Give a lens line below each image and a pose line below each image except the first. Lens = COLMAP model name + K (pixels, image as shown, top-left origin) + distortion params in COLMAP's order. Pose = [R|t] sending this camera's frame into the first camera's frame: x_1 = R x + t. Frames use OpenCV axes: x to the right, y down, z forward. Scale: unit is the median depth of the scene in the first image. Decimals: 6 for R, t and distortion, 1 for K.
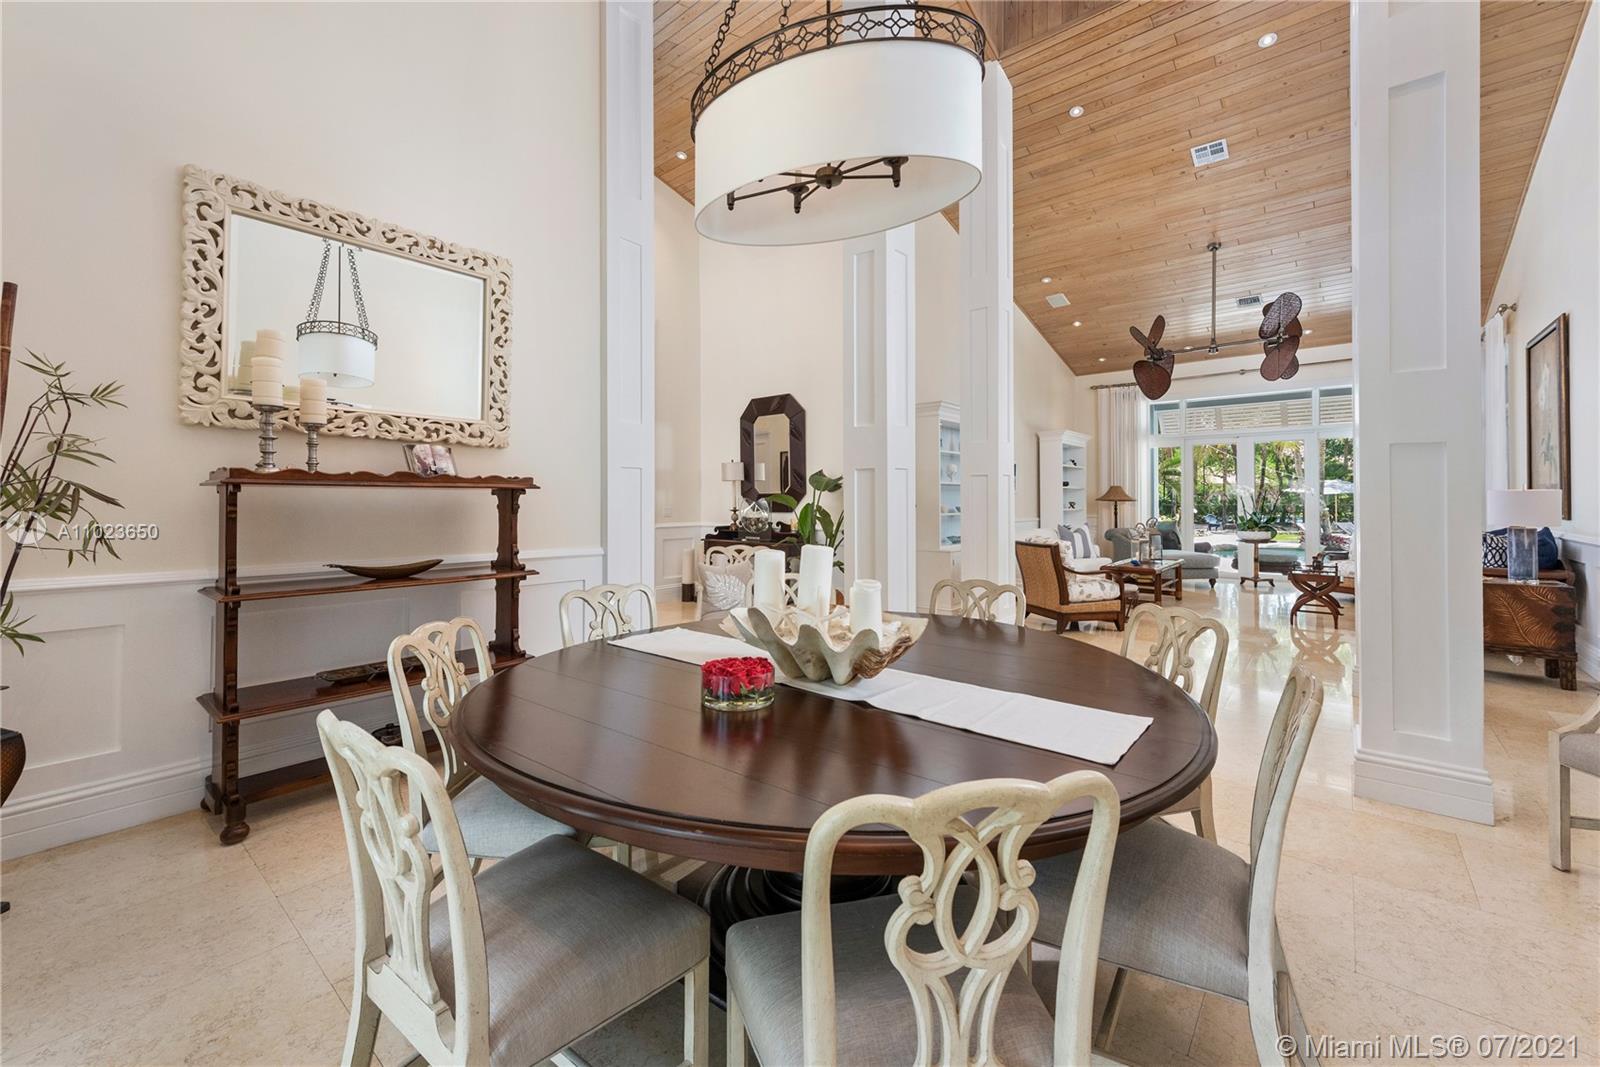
lens RADIAL K [[640.1, 0, 807.3], [0, 640.1, 495.9], [0, 0, 1]] dist [0.011765, -0.001991]
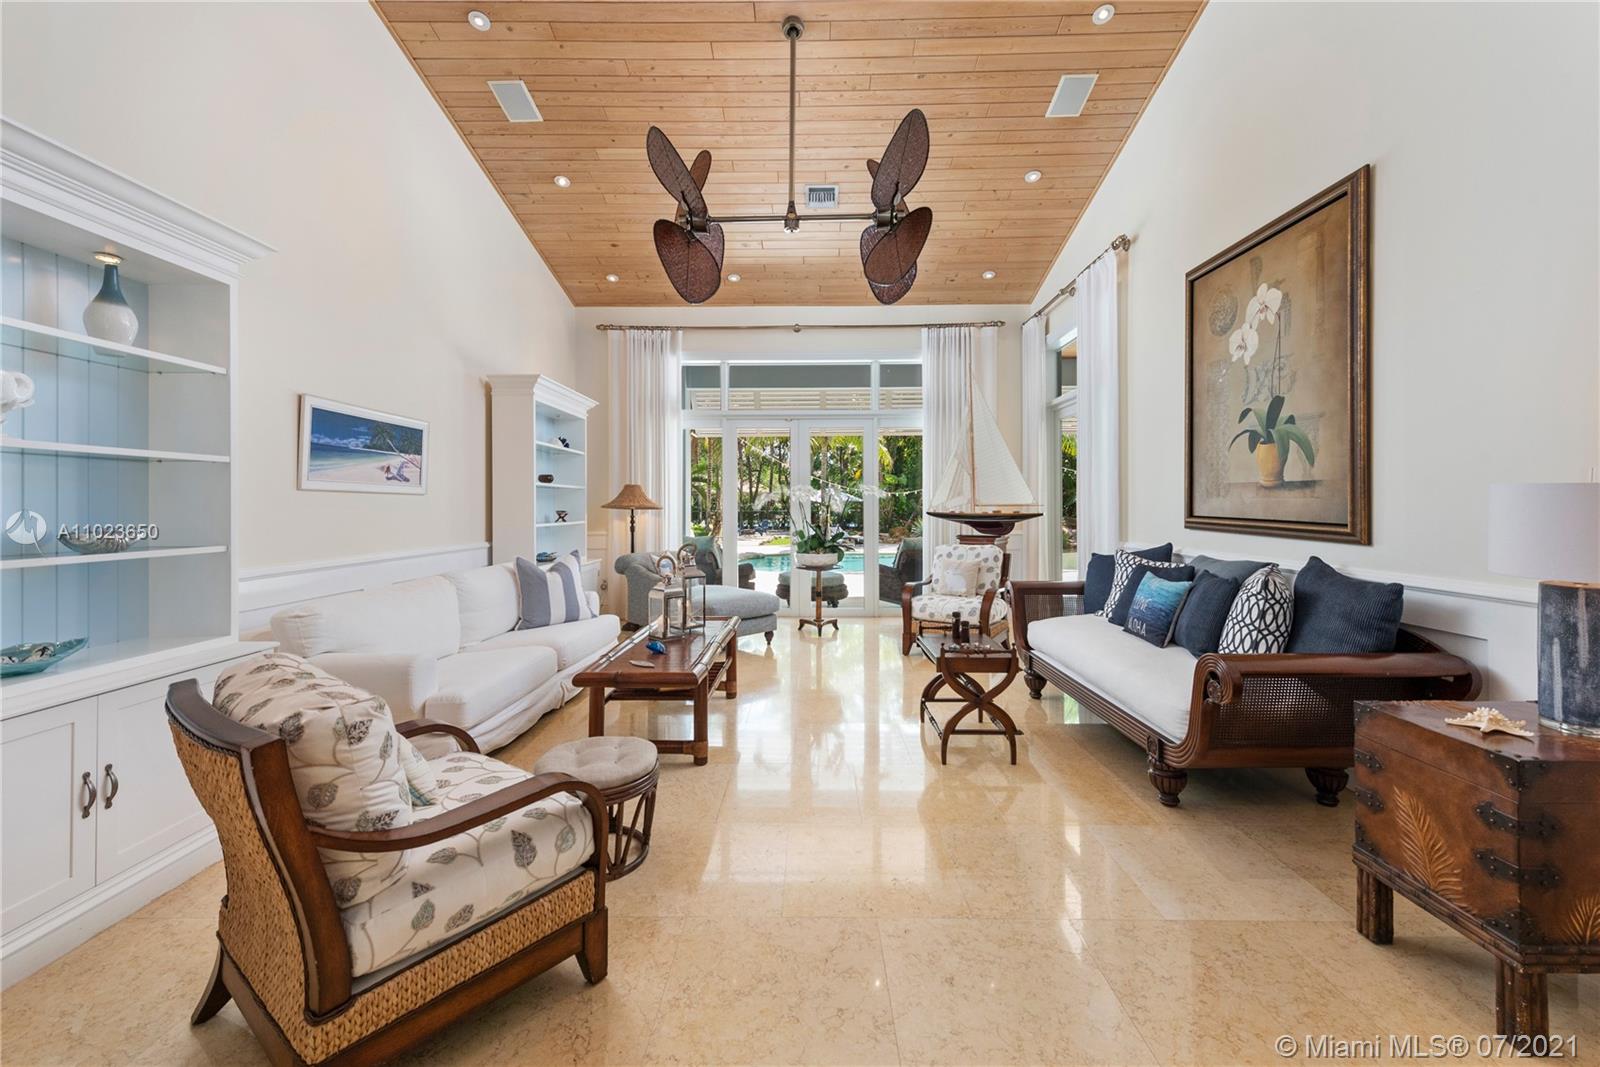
lens RADIAL K [[640.1, 0, 806.4], [0, 640.1, 501.1], [0, 0, 1]] dist [0.011765, -0.001991]
pose [[0.772798, 0.003386, 0.634643, 0.295210], [-0.003219, 0.999994, -0.001417, 0.001630], [-0.634644, -0.000948, 0.772804, 0.562286]]
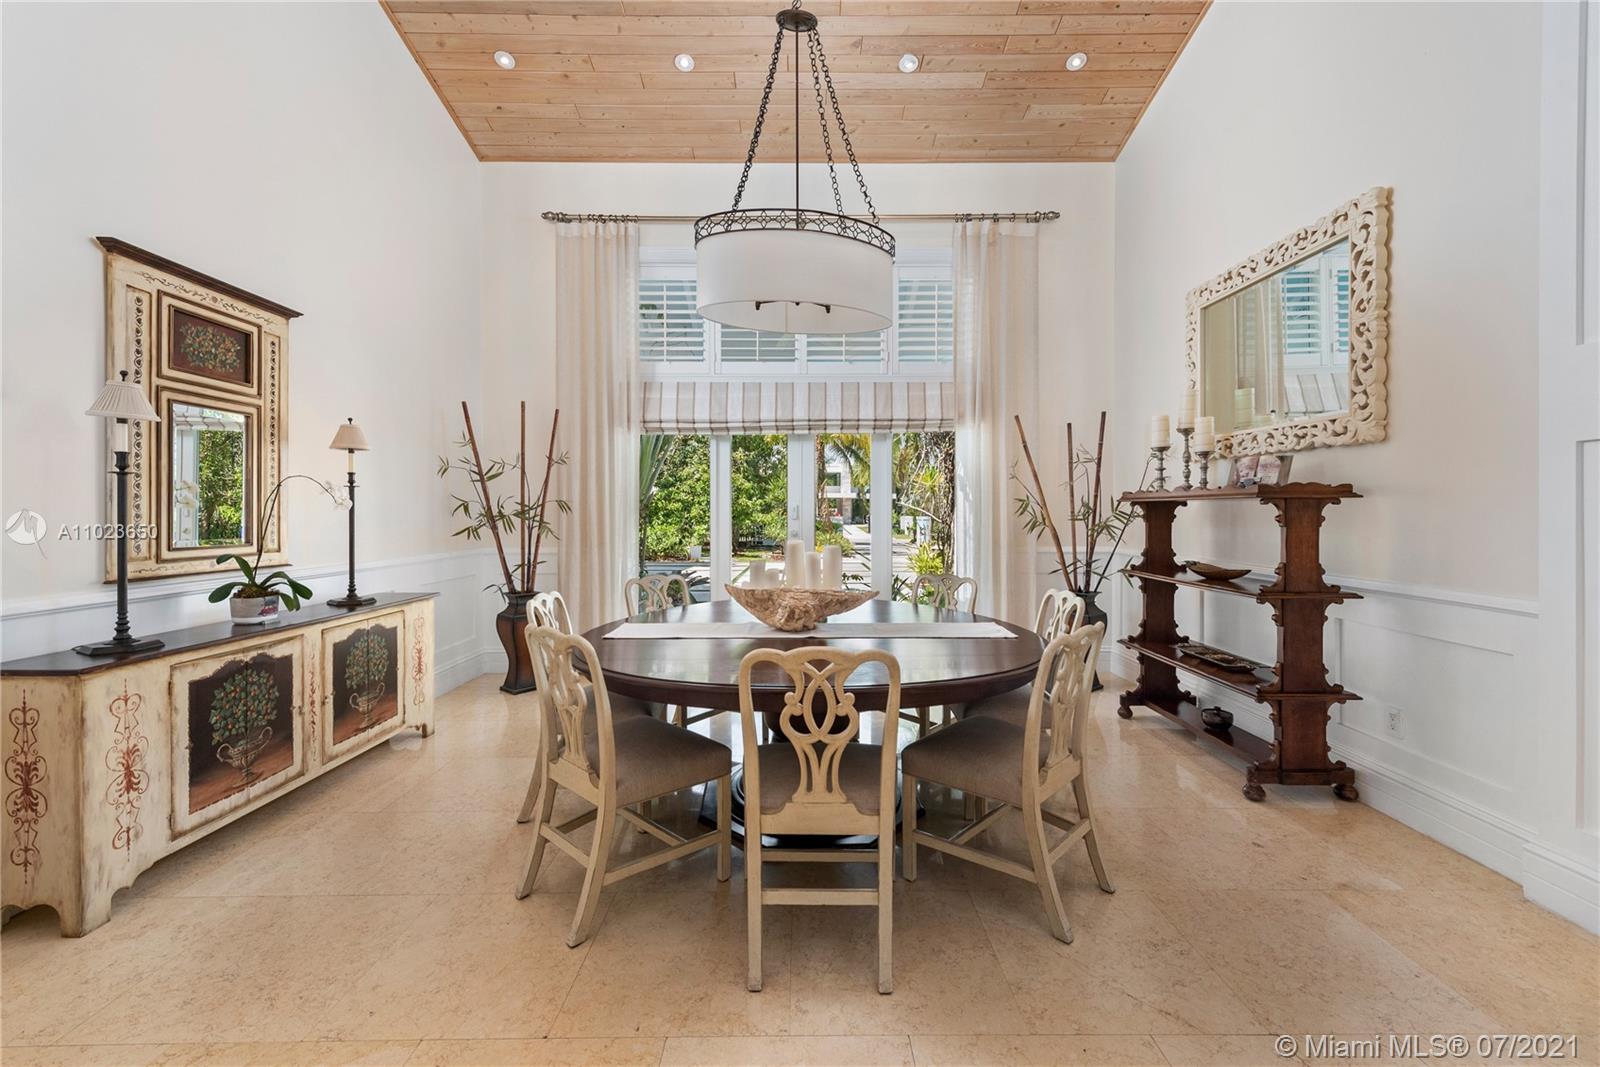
lens RADIAL K [[640.1, 0, 798.0], [0, 640.1, 523.4], [0, 0, 1]] dist [0.011765, -0.001991]
pose [[-0.772331, 0.009112, -0.635154, 0.539782], [-0.000009, 0.999897, 0.014355, 0.010728], [0.635220, 0.011092, -0.772252, 1.173575]]
